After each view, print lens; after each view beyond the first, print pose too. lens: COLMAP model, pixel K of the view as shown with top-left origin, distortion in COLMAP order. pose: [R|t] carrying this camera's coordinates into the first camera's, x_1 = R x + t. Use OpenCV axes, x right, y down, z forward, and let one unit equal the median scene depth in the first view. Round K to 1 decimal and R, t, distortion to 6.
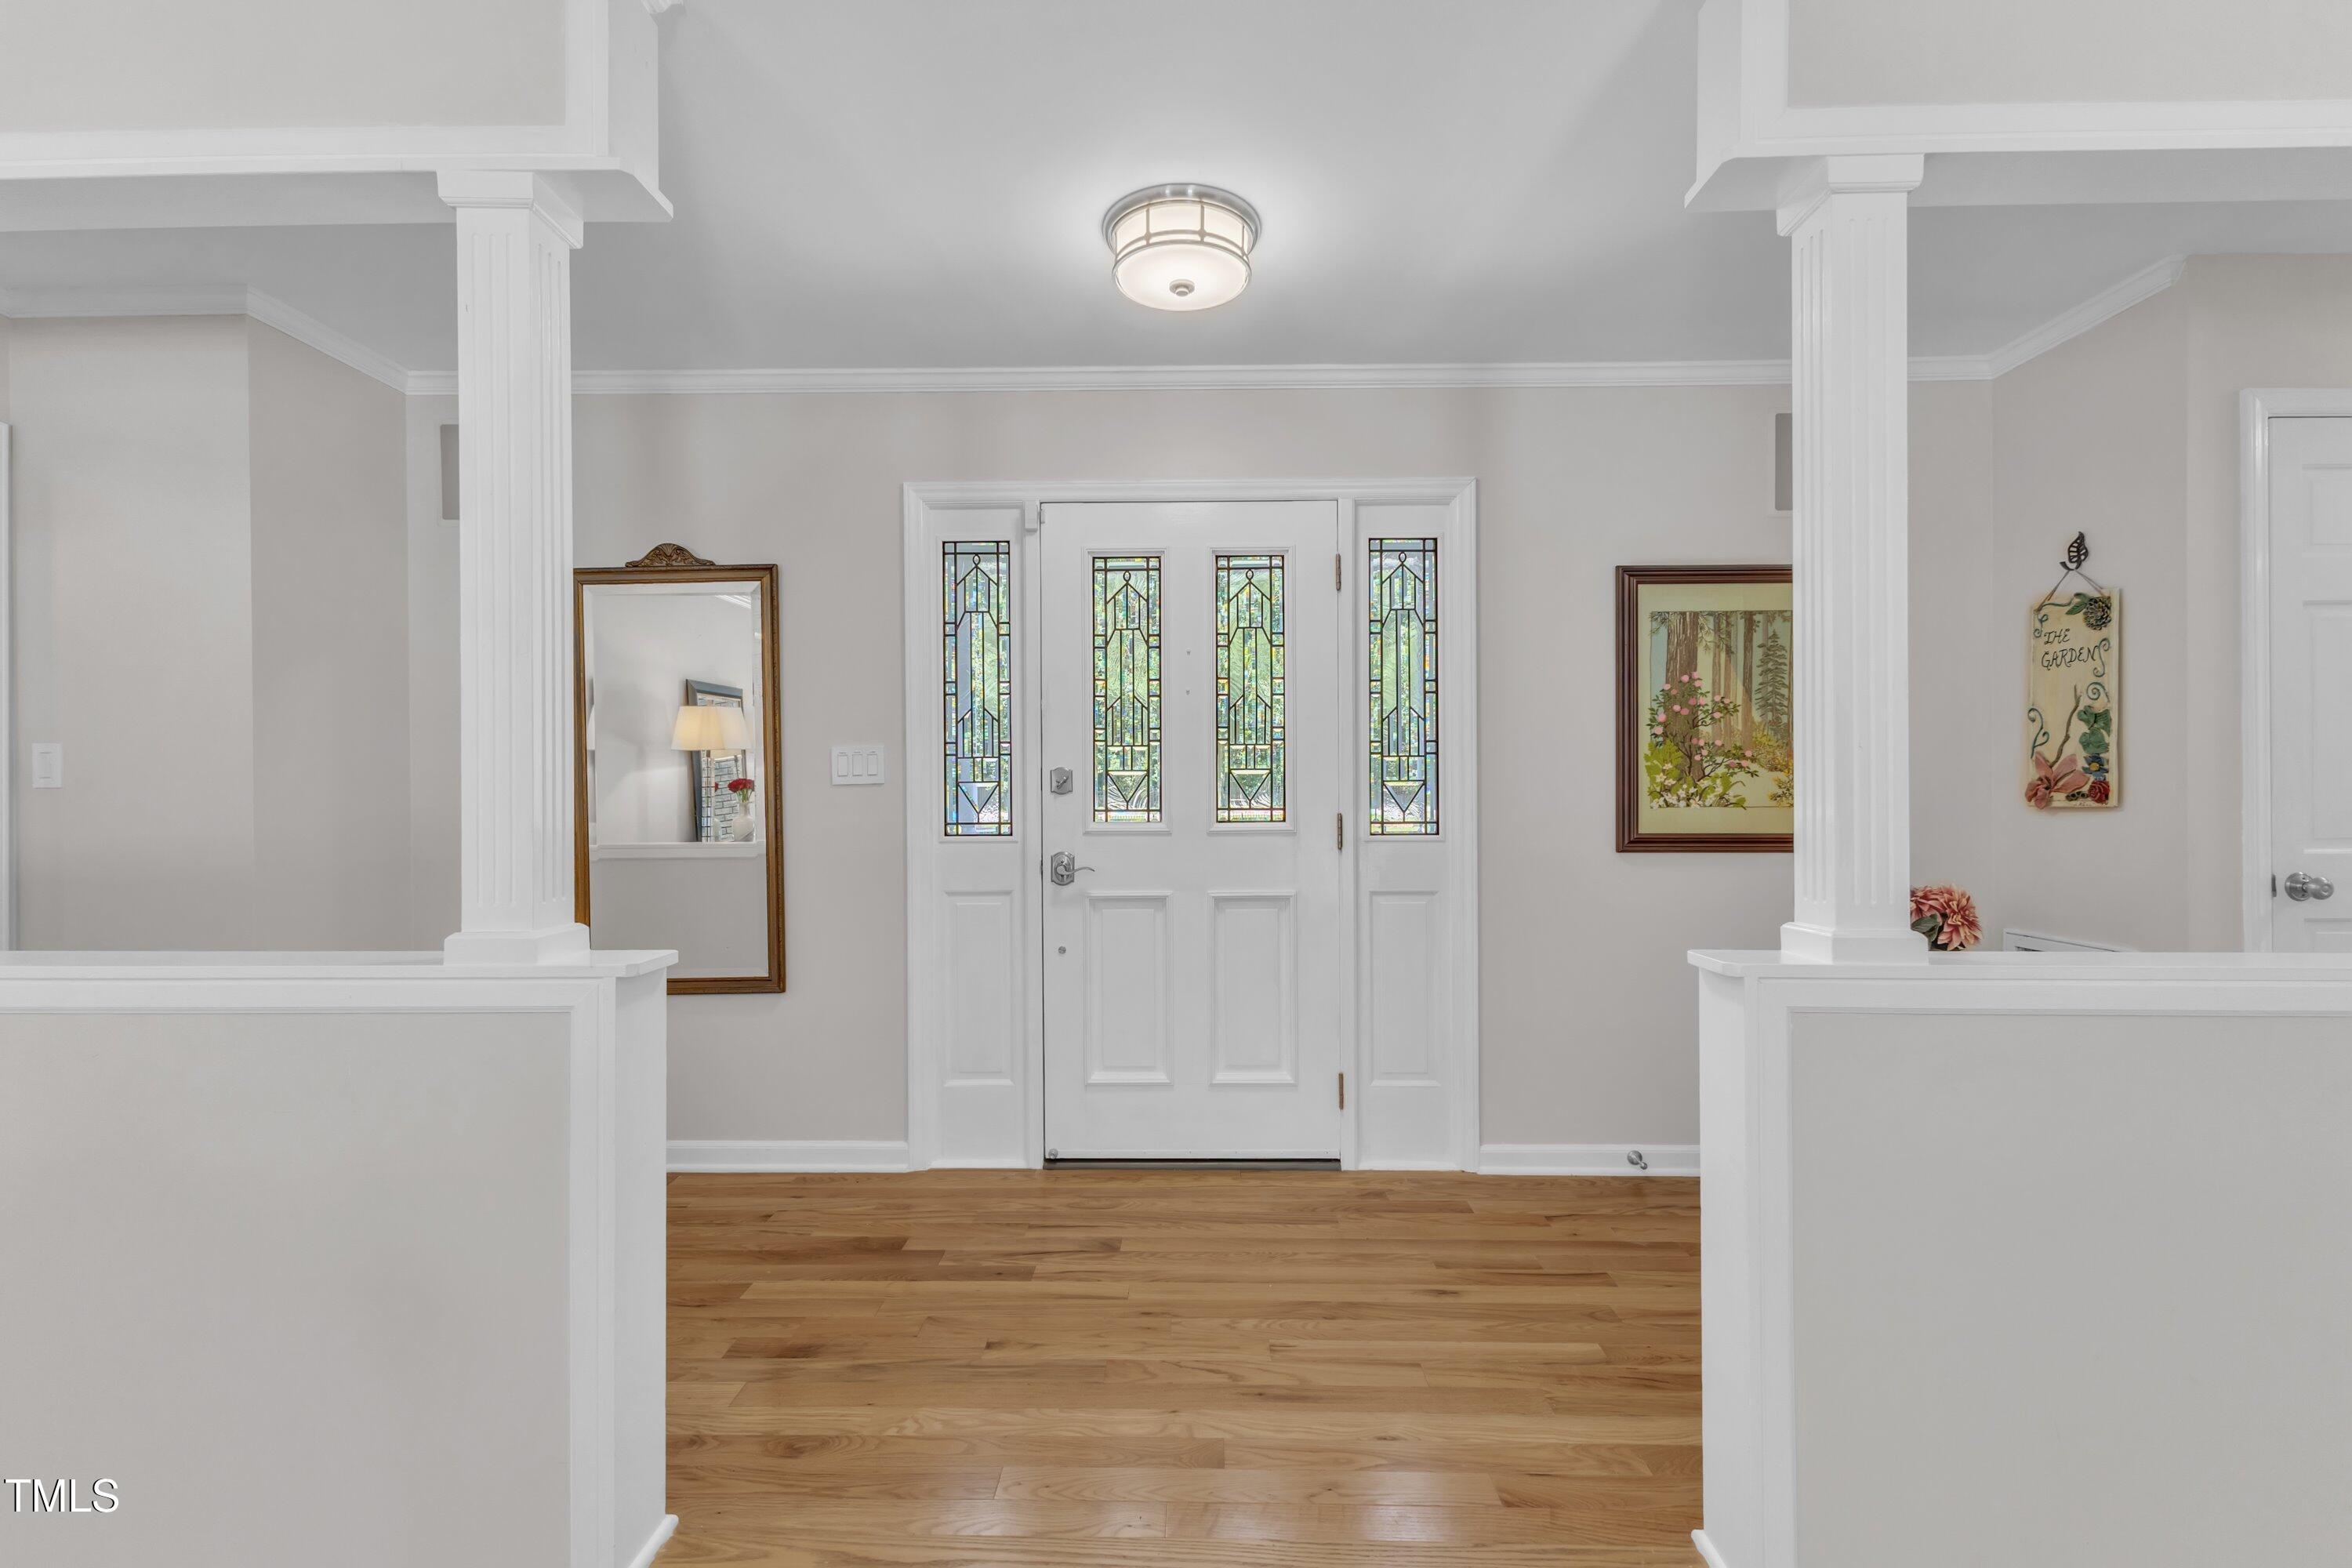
lens RADIAL K [[1035.9, 0, 1178.2], [0, 1035.9, 793.0], [0, 0, 1]] dist [0.017561, -0.002364]
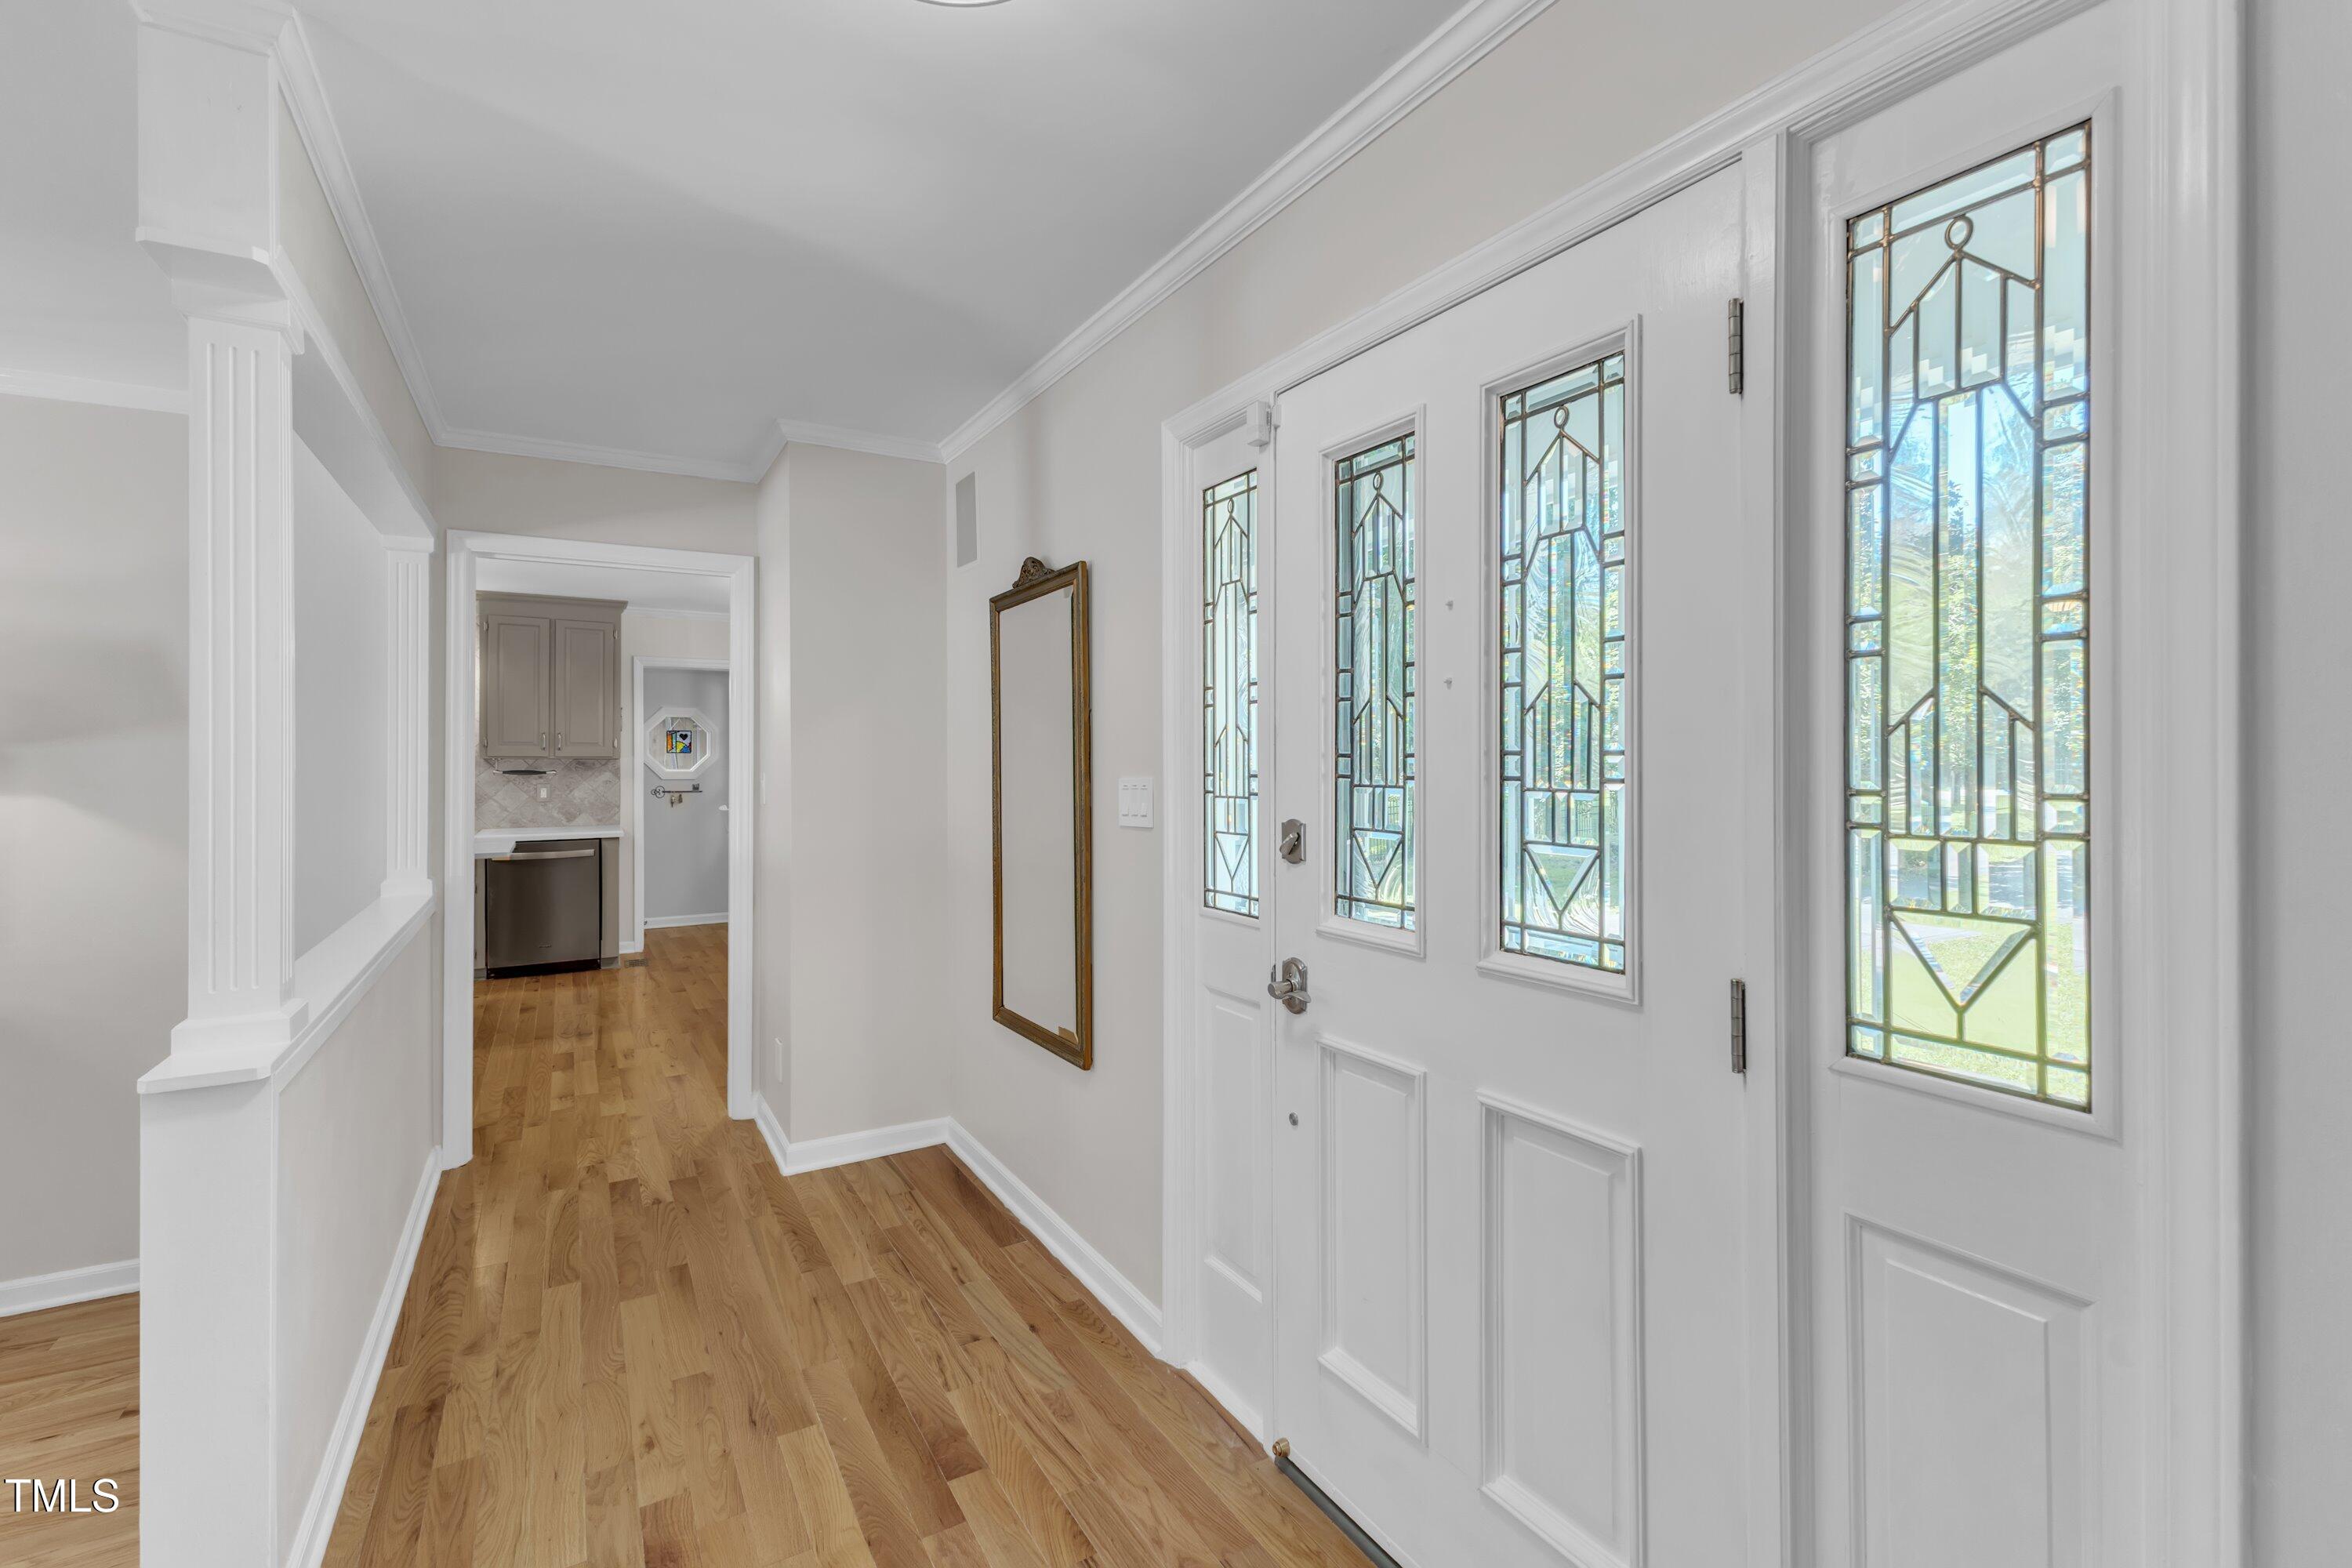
lens RADIAL K [[1035.9, 0, 1185.2], [0, 1035.9, 761.2], [0, 0, 1]] dist [0.017561, -0.002364]
pose [[0.531095, 0.005191, -0.847296, 0.369847], [-0.001346, 0.999985, 0.005282, -0.062030], [0.847311, -0.001665, 0.531094, 0.621352]]
